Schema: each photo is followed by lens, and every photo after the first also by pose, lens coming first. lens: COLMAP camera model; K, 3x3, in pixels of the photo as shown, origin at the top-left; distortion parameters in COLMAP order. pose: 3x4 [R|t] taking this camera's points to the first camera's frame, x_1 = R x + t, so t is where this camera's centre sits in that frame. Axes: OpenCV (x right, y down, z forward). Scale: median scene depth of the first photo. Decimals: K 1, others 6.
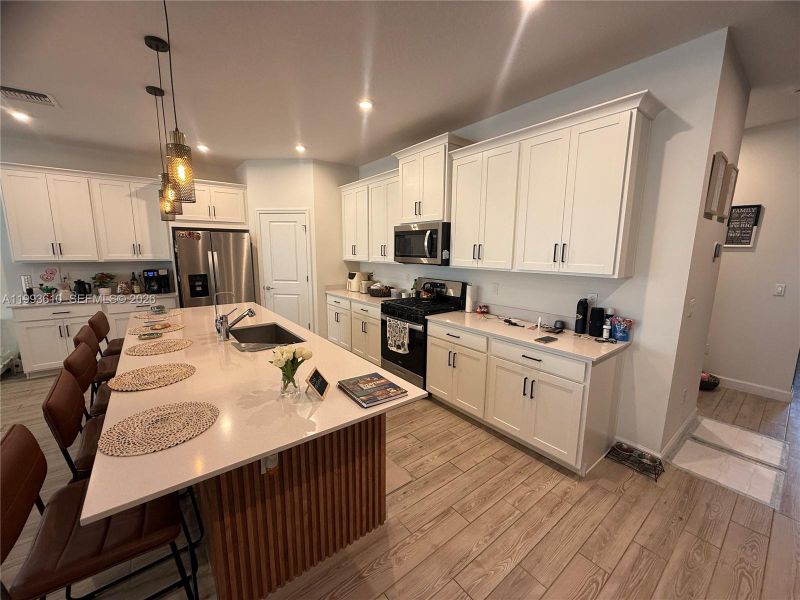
lens RADIAL K [[318.5, 0, 399.6], [0, 318.5, 300.5], [0, 0, 1]] dist [-0.002108, 0.000786]
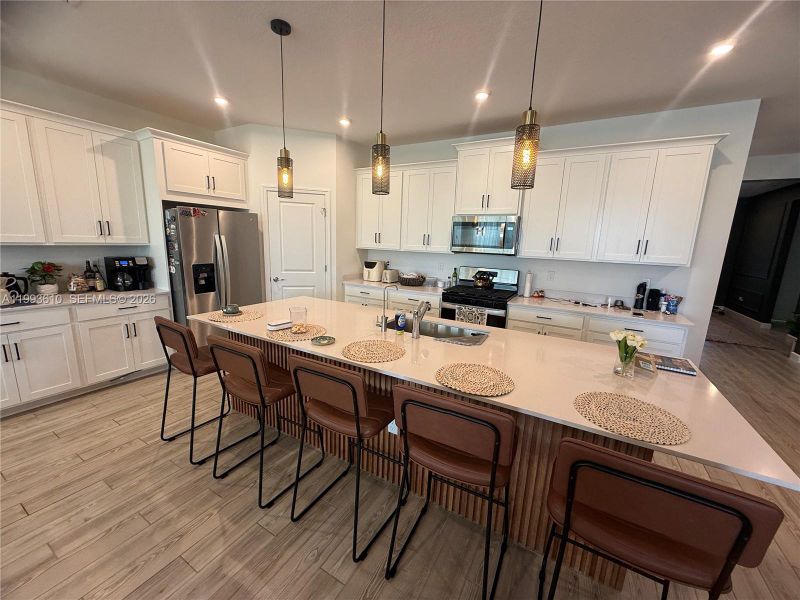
lens RADIAL K [[318.5, 0, 399.6], [0, 318.5, 300.2], [0, 0, 1]] dist [-0.002108, 0.000786]
pose [[0.927208, -0.044712, 0.371868, -0.542503], [0.030849, 0.998592, 0.043148, -0.012942], [-0.373274, -0.028535, 0.927282, 0.102718]]
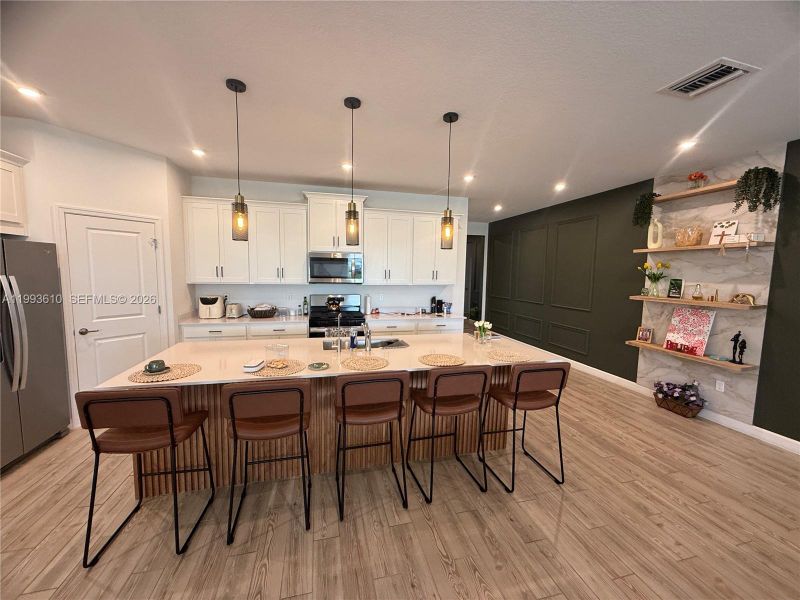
lens RADIAL K [[318.5, 0, 399.3], [0, 318.5, 301.0], [0, 0, 1]] dist [-0.002108, 0.000786]
pose [[0.403817, -0.086034, 0.910786, -0.927494], [0.130803, 0.990769, 0.035595, -0.051337], [-0.905441, 0.104759, 0.411343, 0.222196]]
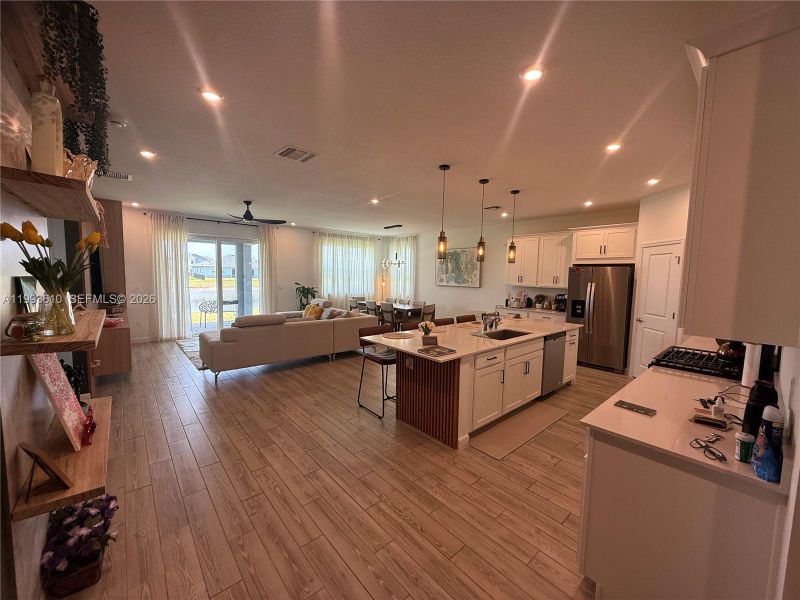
lens RADIAL K [[318.5, 0, 399.5], [0, 318.5, 299.9], [0, 0, 1]] dist [-0.002108, 0.000786]
pose [[0.055195, 0.076657, -0.995529, 0.682631], [-0.178618, 0.981723, 0.065691, -0.042467], [0.982369, 0.174193, 0.067879, 0.228271]]
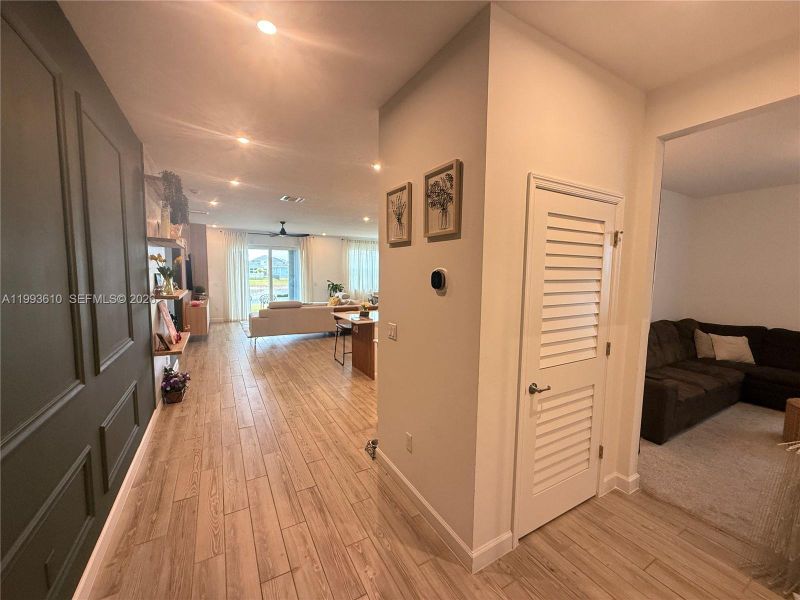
lens RADIAL K [[318.5, 0, 398.7], [0, 318.5, 300.0], [0, 0, 1]] dist [-0.002108, 0.000786]
pose [[-0.142908, 0.078026, -0.986656, 1.127321], [-0.172235, 0.979716, 0.102424, -0.110704], [0.974634, 0.184574, -0.126570, 0.656837]]
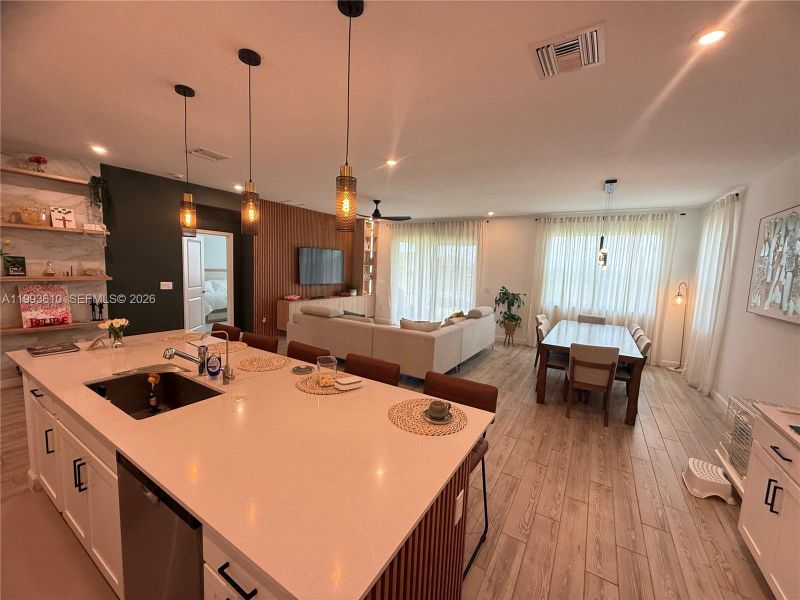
lens RADIAL K [[318.5, 0, 398.7], [0, 318.5, 301.8], [0, 0, 1]] dist [-0.002108, 0.000786]
pose [[-0.937655, -0.008128, -0.347471, -0.435790], [-0.102201, 0.961977, 0.253288, -0.198408], [0.332201, 0.273008, -0.902834, 1.116262]]
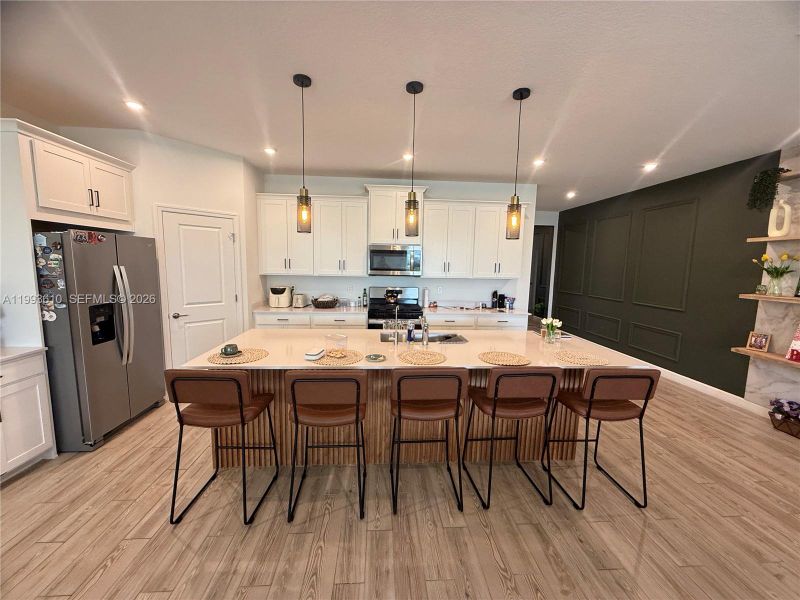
lens RADIAL K [[318.5, 0, 399.1], [0, 318.5, 300.7], [0, 0, 1]] dist [-0.002108, 0.000786]
pose [[0.563454, -0.092317, 0.820974, -0.910589], [0.115115, 0.992816, 0.032634, -0.049561], [-0.818088, 0.076119, 0.570033, 0.232953]]
